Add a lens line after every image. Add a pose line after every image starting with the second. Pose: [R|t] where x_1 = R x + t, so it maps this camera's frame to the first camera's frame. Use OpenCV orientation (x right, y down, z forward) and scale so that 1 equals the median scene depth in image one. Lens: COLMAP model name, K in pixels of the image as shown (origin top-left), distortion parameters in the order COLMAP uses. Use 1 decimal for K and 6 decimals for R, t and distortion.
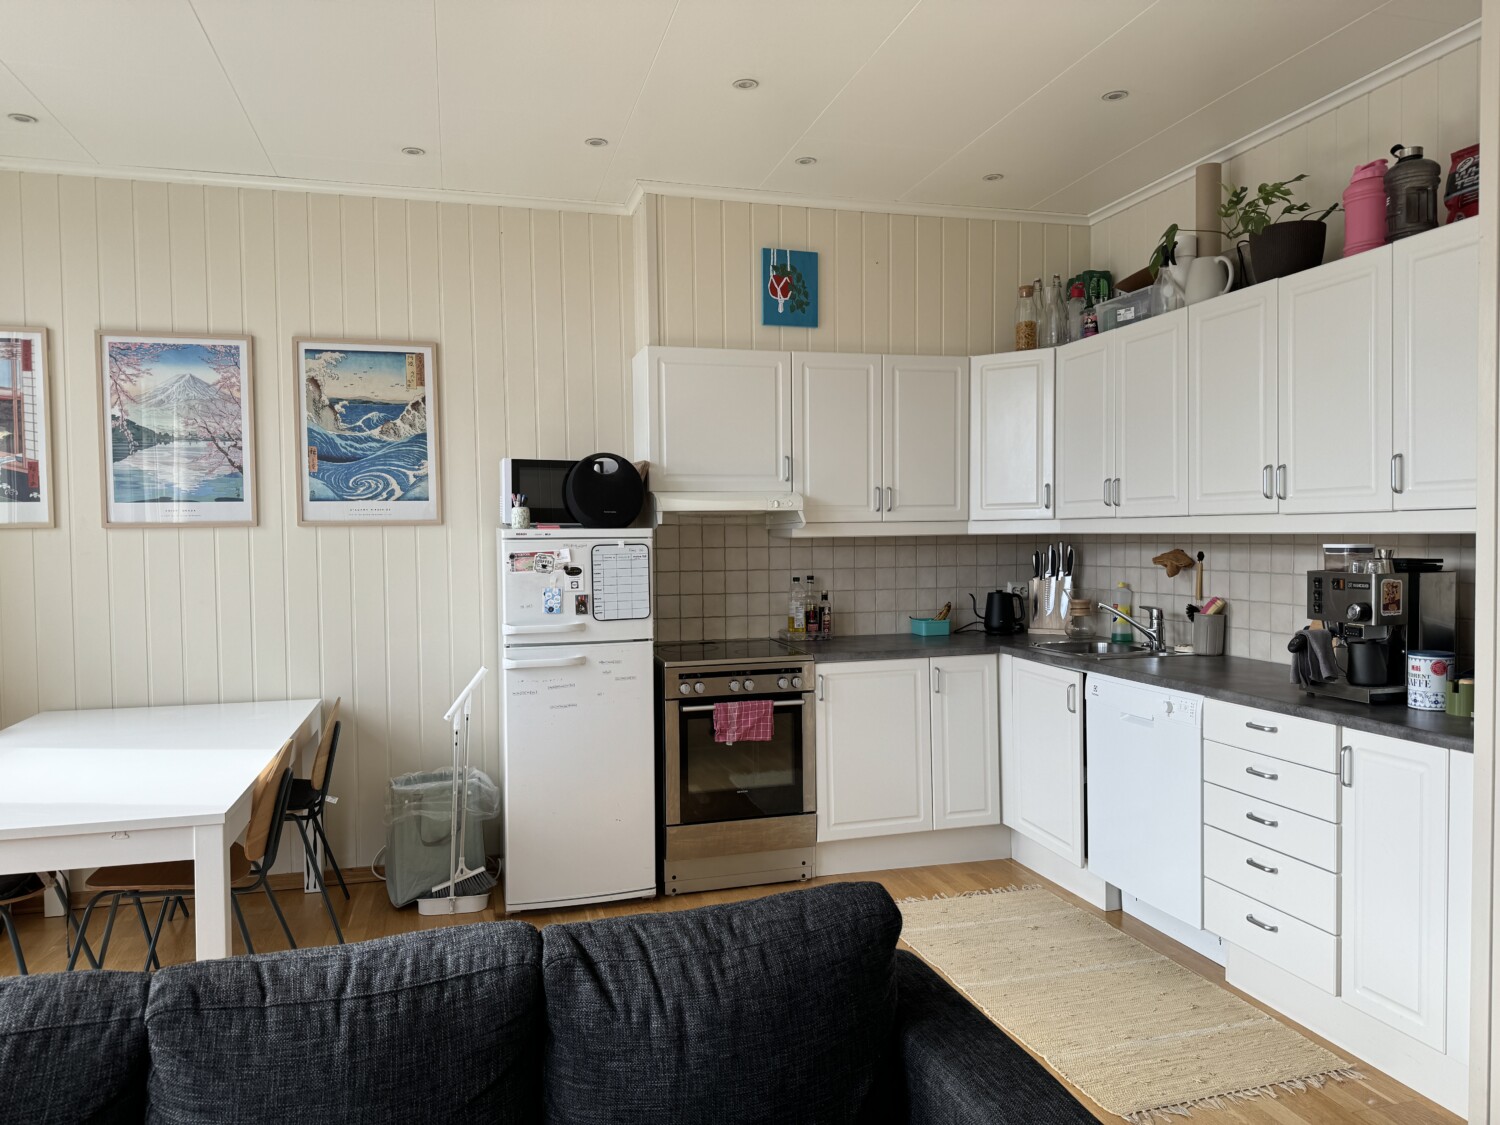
lens RADIAL K [[1039.2, 0, 750.0], [0, 1039.2, 562.5], [0, 0, 1]] dist [0.042015, -0.066452]
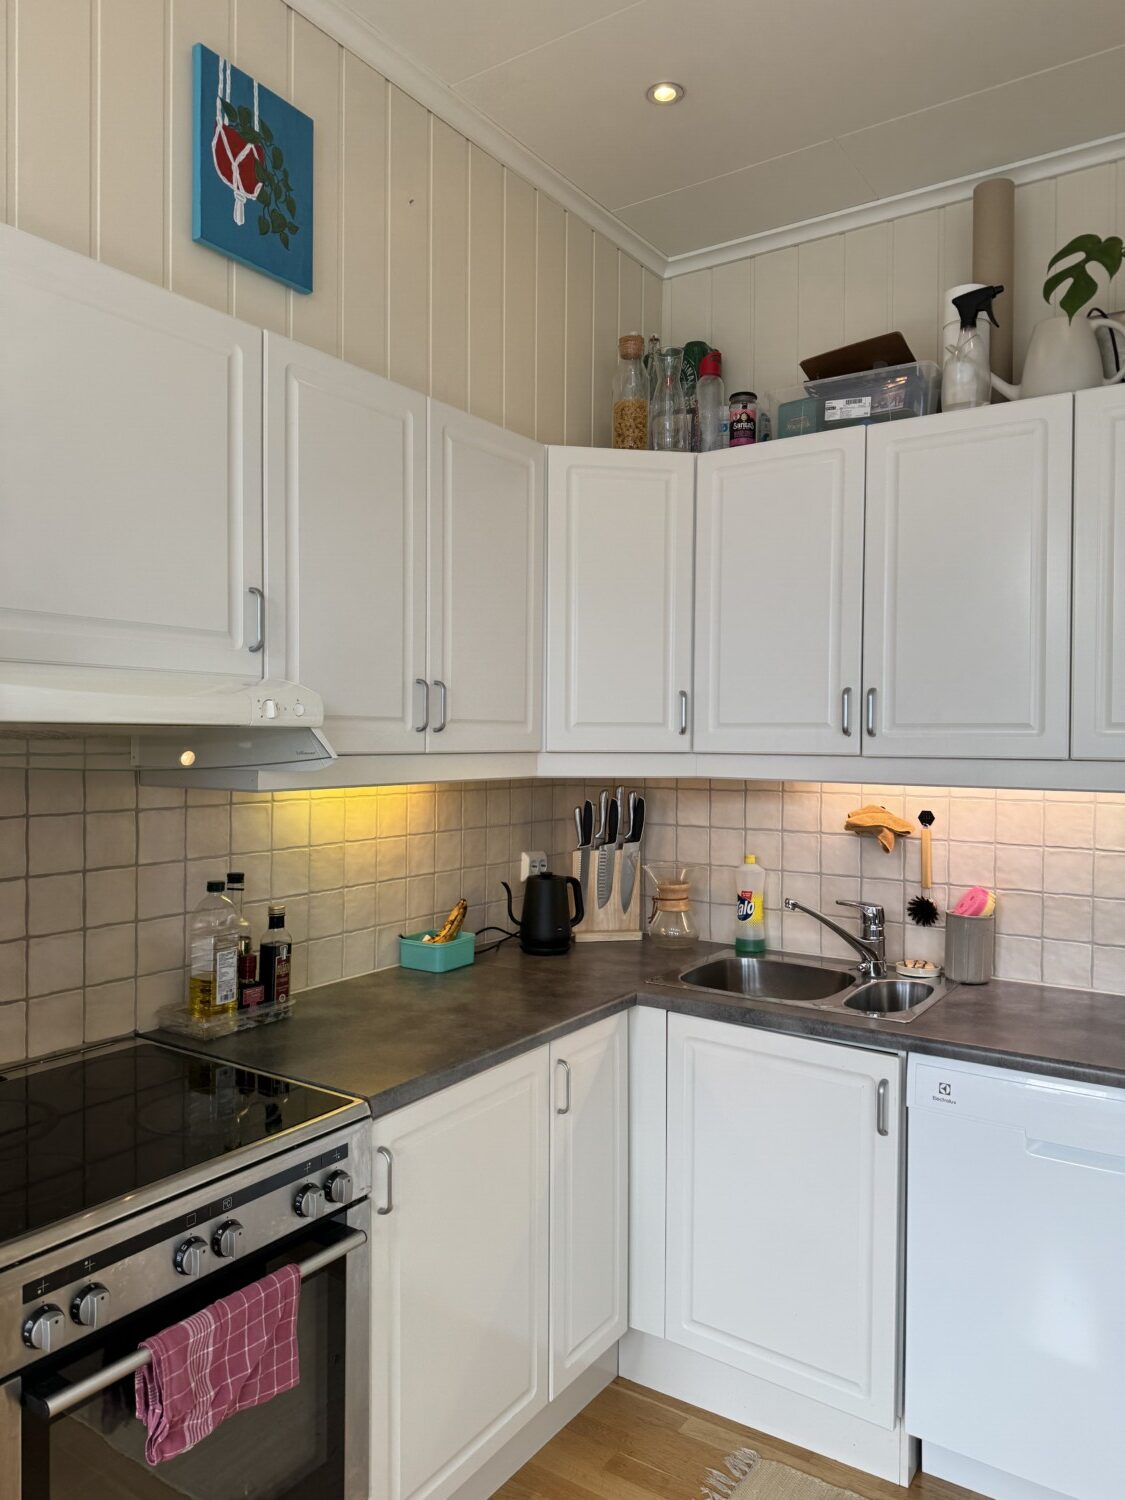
lens RADIAL K [[1039.2, 0, 562.5], [0, 1039.2, 750.0], [0, 0, 1]] dist [0.042015, -0.066452]
pose [[0.762019, 0.010549, 0.647469, -0.131697], [0.001343, 0.999839, -0.017871, -0.033658], [-0.647554, 0.014487, 0.761882, 0.620983]]
